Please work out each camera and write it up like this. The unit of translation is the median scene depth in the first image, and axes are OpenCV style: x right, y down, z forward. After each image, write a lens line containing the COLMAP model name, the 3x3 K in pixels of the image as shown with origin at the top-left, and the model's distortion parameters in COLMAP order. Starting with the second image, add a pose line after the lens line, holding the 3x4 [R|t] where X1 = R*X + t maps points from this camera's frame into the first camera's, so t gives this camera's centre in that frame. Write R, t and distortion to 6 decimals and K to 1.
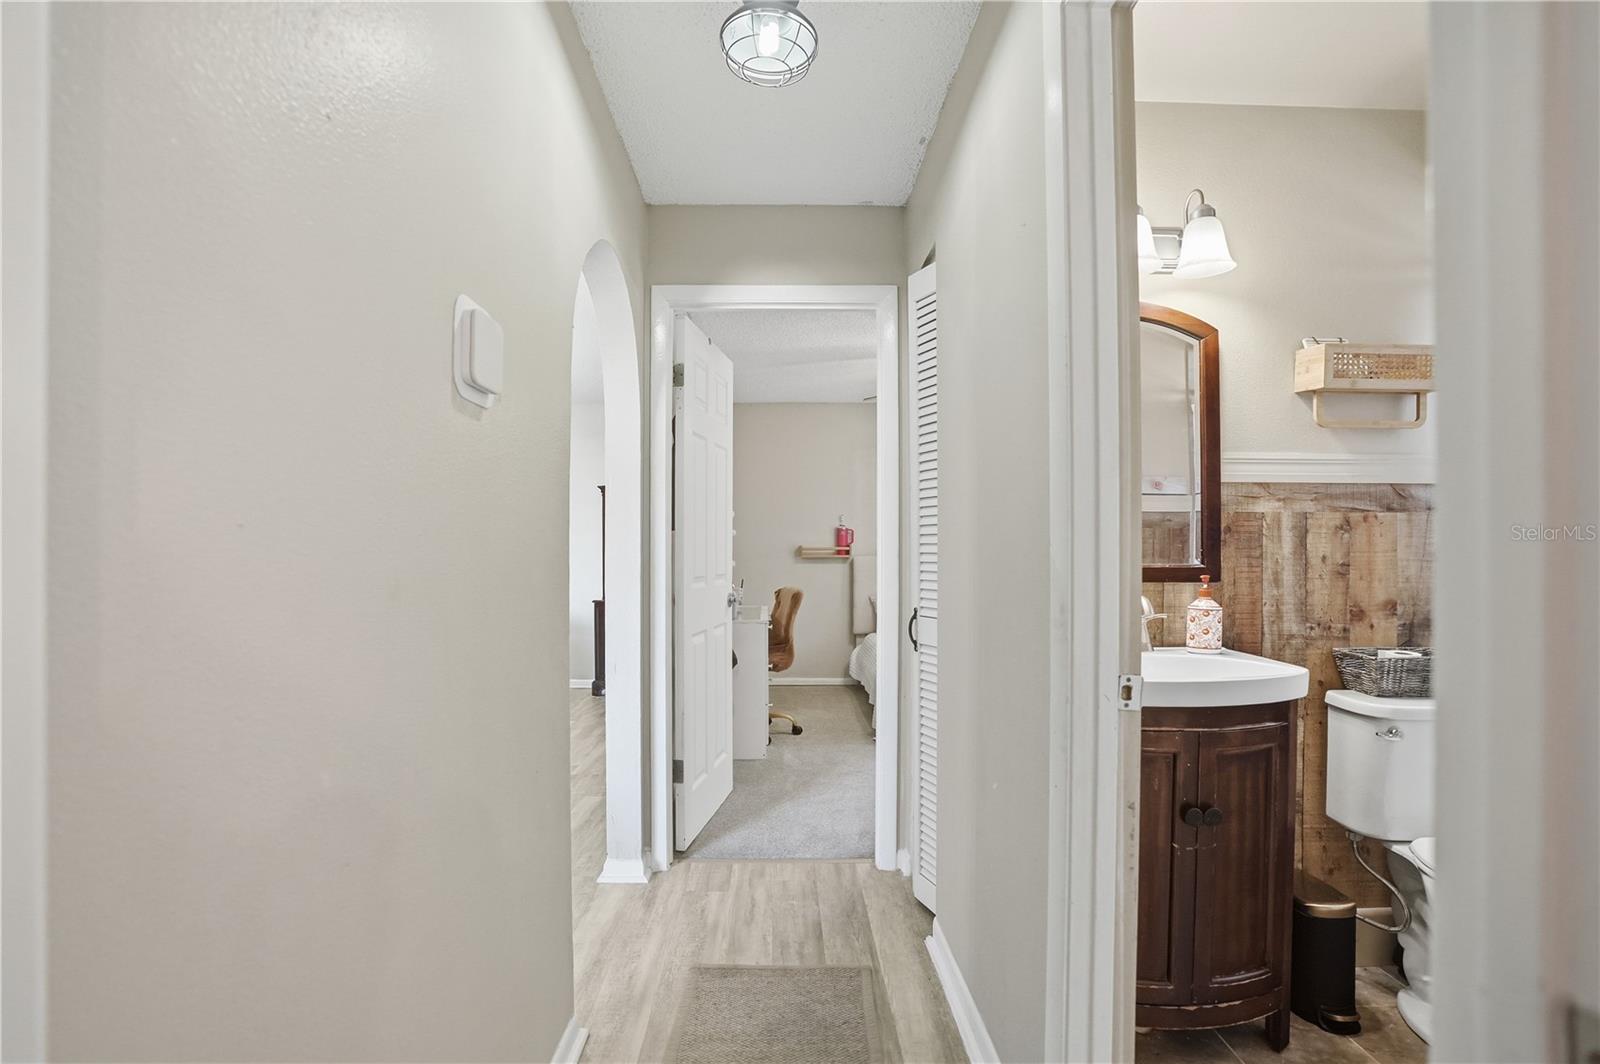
lens RADIAL K [[747.8, 0, 793.8], [0, 747.8, 552.9], [0, 0, 1]] dist [-0.045476, 0.006594]
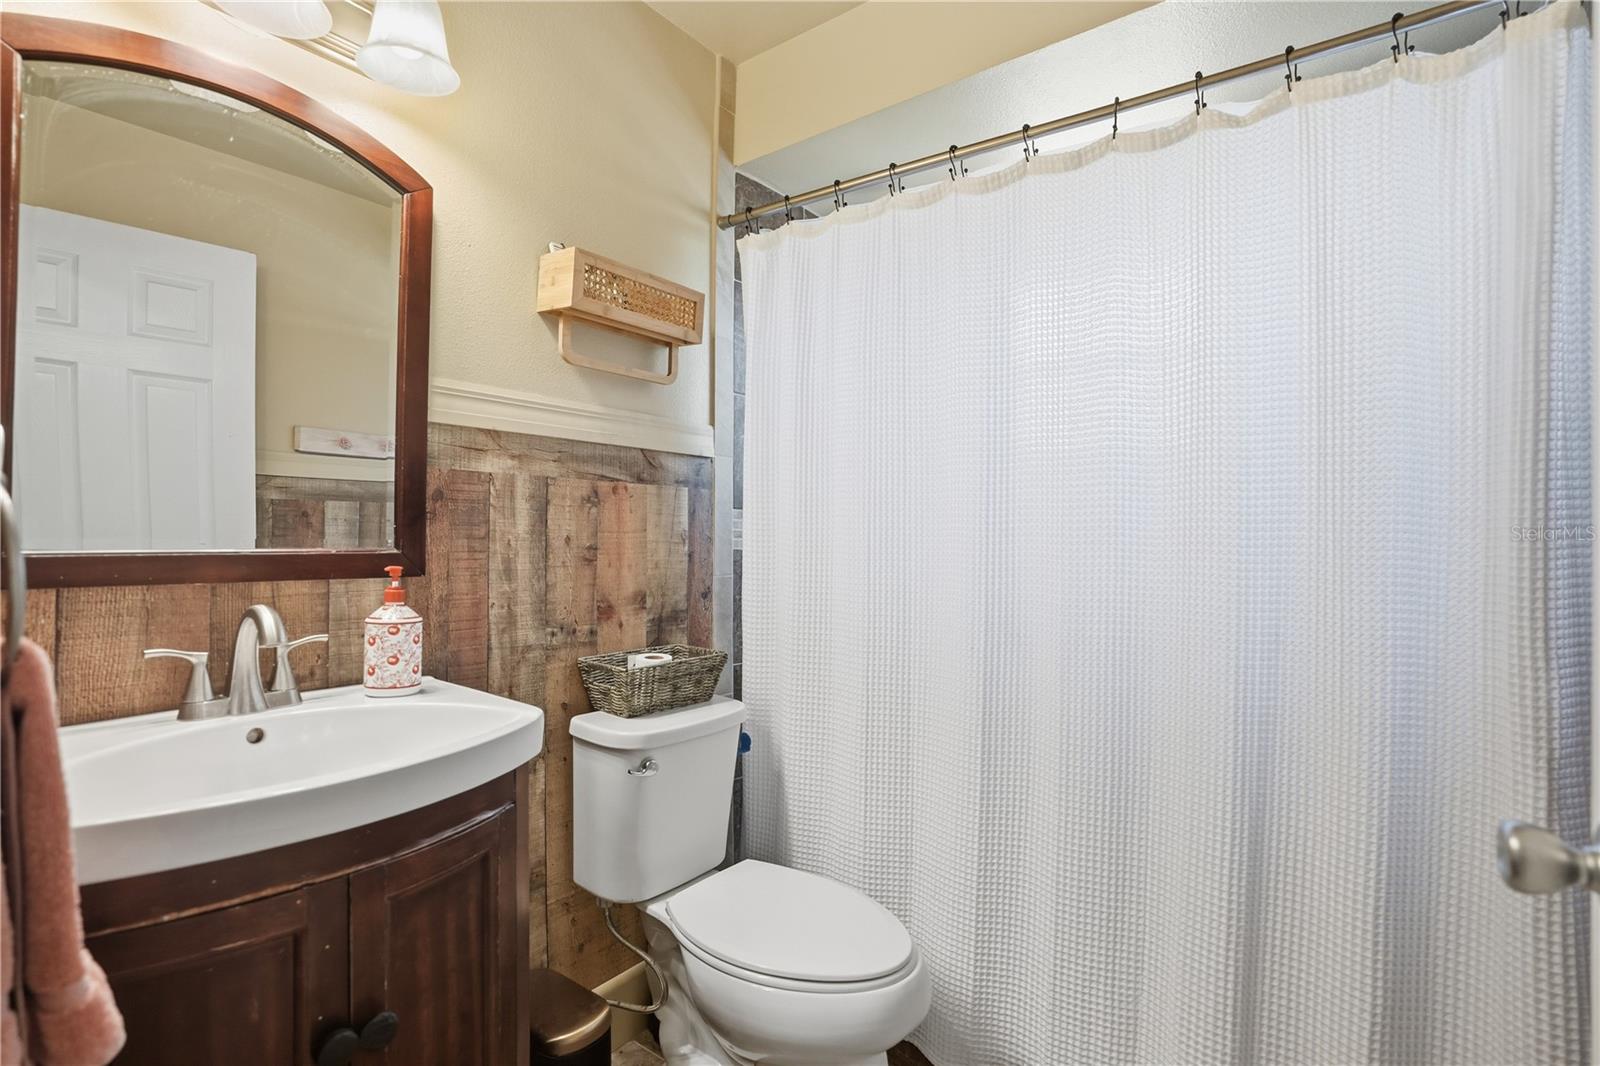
lens RADIAL K [[747.8, 0, 801.5], [0, 747.8, 539.0], [0, 0, 1]] dist [-0.045476, 0.006594]
pose [[0.607883, 0.004896, 0.794011, 0.266454], [-0.006721, 0.999977, -0.001021, 0.006000], [-0.793998, -0.004715, 0.607902, 0.348590]]
